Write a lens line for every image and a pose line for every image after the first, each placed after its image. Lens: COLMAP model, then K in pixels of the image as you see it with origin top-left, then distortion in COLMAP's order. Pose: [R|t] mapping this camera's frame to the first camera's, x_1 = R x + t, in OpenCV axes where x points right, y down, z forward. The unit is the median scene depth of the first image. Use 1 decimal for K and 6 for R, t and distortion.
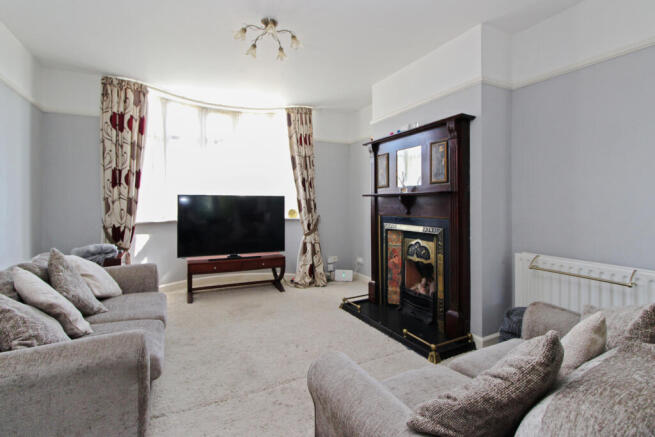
lens RADIAL K [[314.3, 0, 343.4], [0, 314.3, 205.5], [0, 0, 1]] dist [-0.001322, 0.002241]
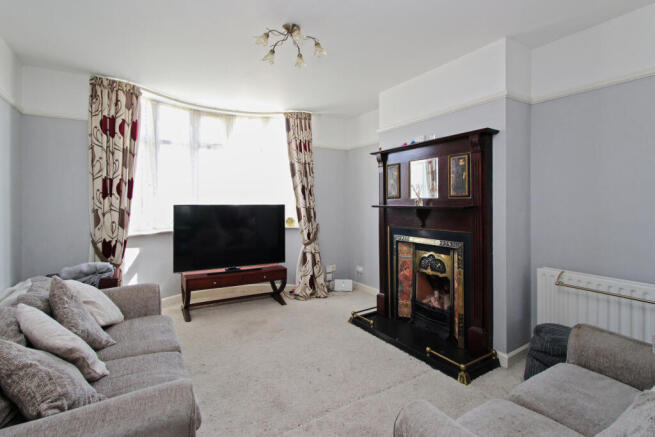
lens RADIAL K [[314.3, 0, 338.7], [0, 314.3, 204.8], [0, 0, 1]] dist [-0.001322, 0.002241]
pose [[0.997221, -0.000455, 0.074500, -0.126707], [0.000437, 1.000000, 0.000250, -0.040917], [-0.074500, -0.000217, 0.997221, 0.040258]]
